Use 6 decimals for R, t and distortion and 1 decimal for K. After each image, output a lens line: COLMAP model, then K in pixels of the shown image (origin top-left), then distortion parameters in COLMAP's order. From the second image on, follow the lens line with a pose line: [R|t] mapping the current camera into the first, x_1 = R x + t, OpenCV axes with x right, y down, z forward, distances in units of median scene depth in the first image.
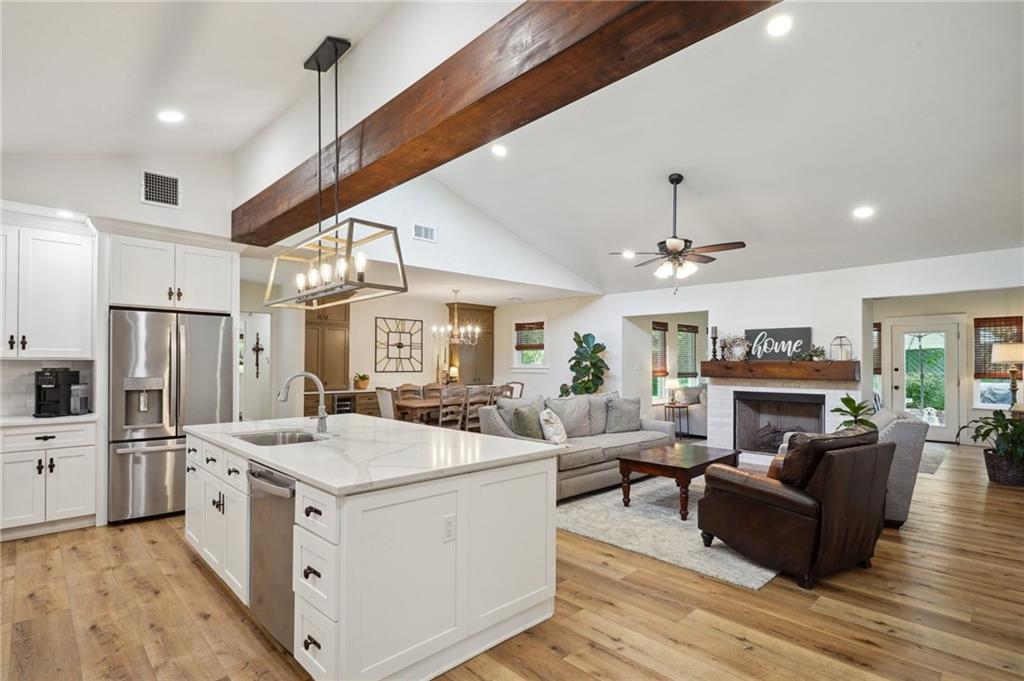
lens RADIAL K [[495.3, 0, 505.6], [0, 495.3, 359.2], [0, 0, 1]] dist [0.009011, -0.005694]
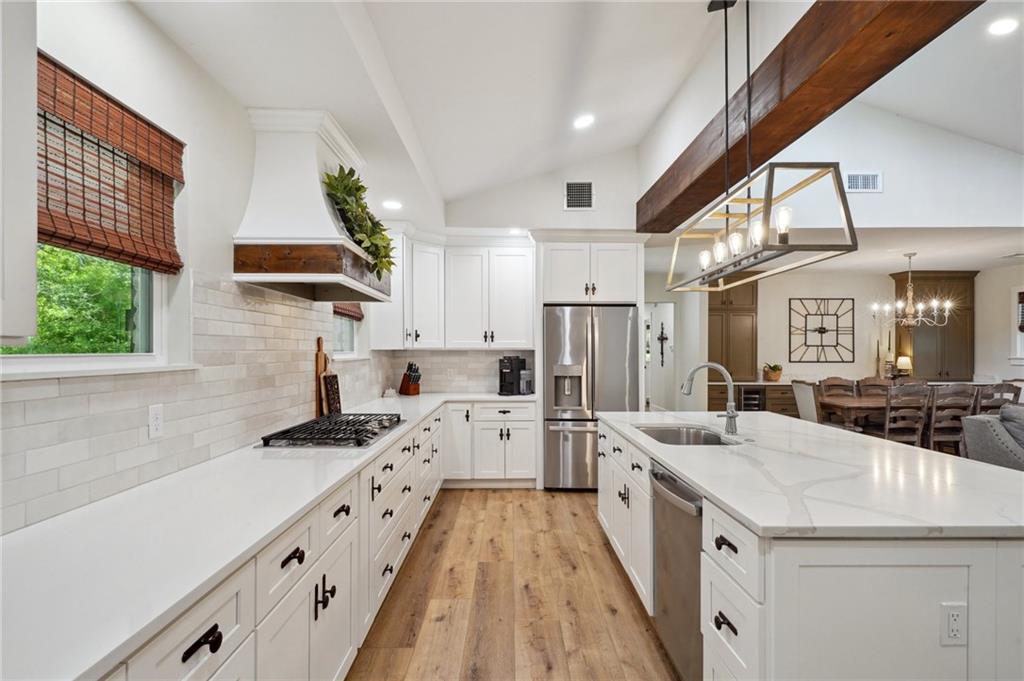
lens RADIAL K [[495.3, 0, 514.9], [0, 495.3, 349.4], [0, 0, 1]] dist [0.009011, -0.005694]
pose [[0.728853, -0.005515, -0.684648, -0.040206], [0.007771, 0.999970, 0.000219, 0.000201], [0.684626, -0.005480, 0.728874, 0.088453]]
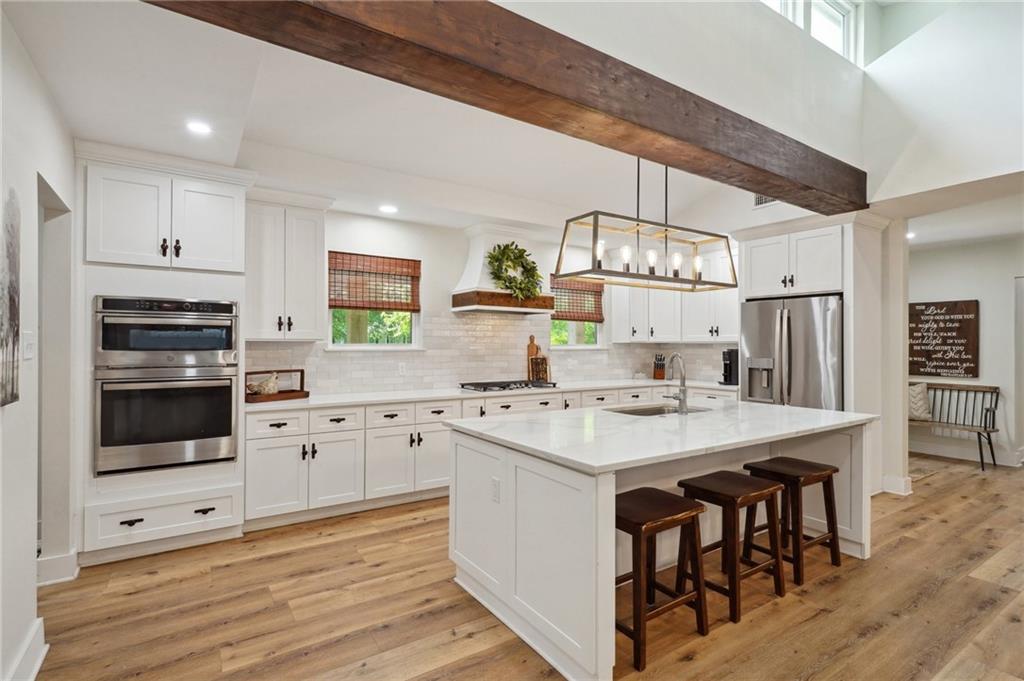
lens RADIAL K [[495.3, 0, 520.7], [0, 495.3, 337.7], [0, 0, 1]] dist [0.009011, -0.005694]
pose [[-0.162181, -0.017470, -0.986606, 0.471109], [0.003612, 0.999826, -0.018298, 0.008338], [0.986754, -0.006531, -0.162090, 0.587031]]
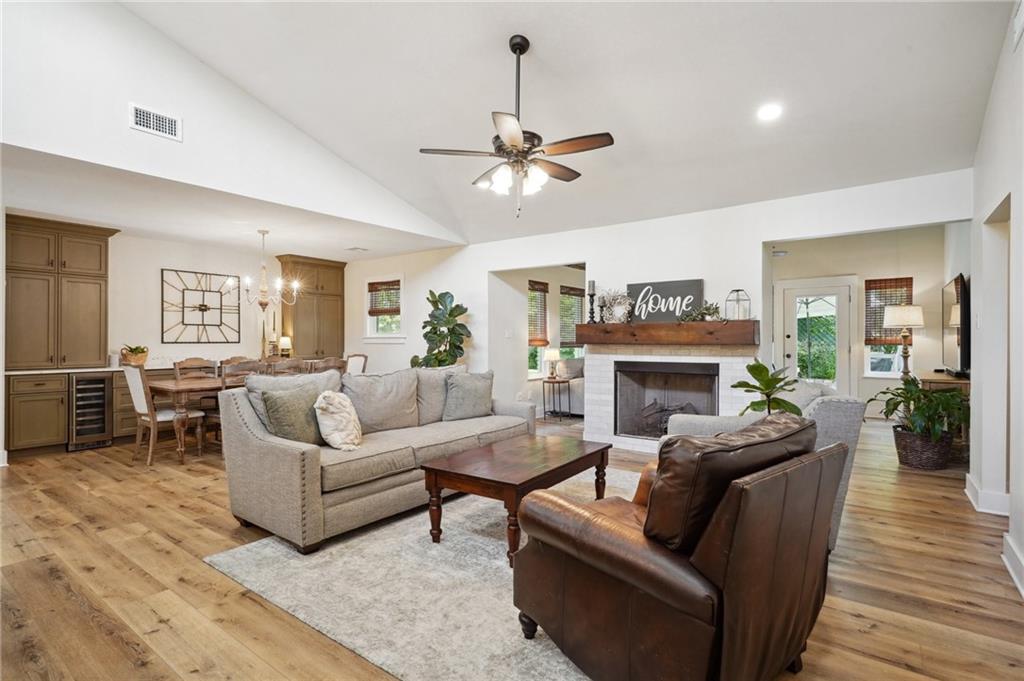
lens RADIAL K [[495.3, 0, 499.5], [0, 495.3, 343.4], [0, 0, 1]] dist [0.009011, -0.005694]
pose [[0.986910, -0.007532, 0.161095, 0.229700], [0.004892, 0.999847, 0.016777, 0.033126], [-0.161197, -0.015769, 0.986796, 0.373055]]
